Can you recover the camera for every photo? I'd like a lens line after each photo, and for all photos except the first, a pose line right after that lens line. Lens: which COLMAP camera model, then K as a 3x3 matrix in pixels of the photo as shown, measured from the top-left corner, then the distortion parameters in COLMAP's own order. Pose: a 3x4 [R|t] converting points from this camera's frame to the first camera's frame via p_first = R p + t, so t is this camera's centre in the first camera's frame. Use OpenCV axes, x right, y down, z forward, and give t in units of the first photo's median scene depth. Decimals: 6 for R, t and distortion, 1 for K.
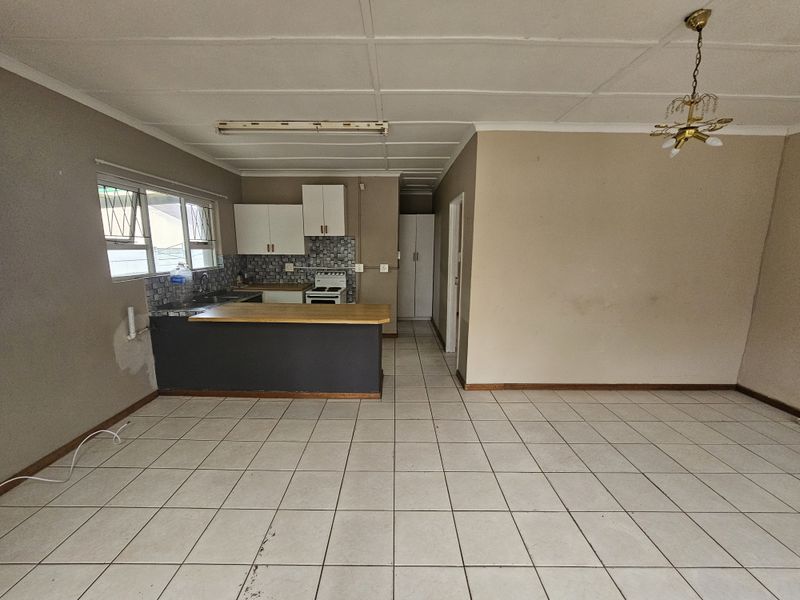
lens RADIAL K [[330.9, 0, 396.2], [0, 330.9, 301.6], [0, 0, 1]] dist [0.002649, 0.000106]
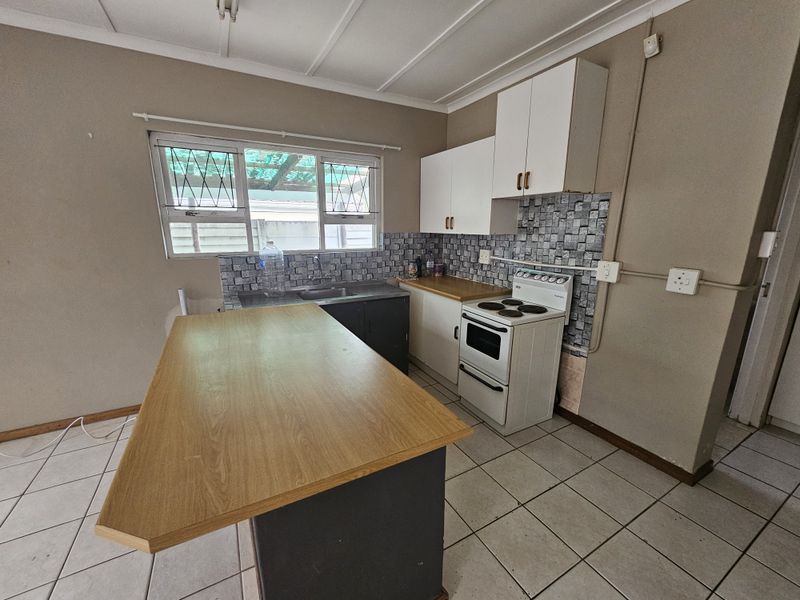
lens RADIAL K [[330.9, 0, 397.1], [0, 330.9, 298.2], [0, 0, 1]] dist [0.002649, 0.000106]
pose [[0.491021, 0.183745, -0.851549, 0.112742], [-0.145622, 0.981061, 0.127722, -0.084285], [0.858890, 0.061290, 0.508479, 0.579251]]
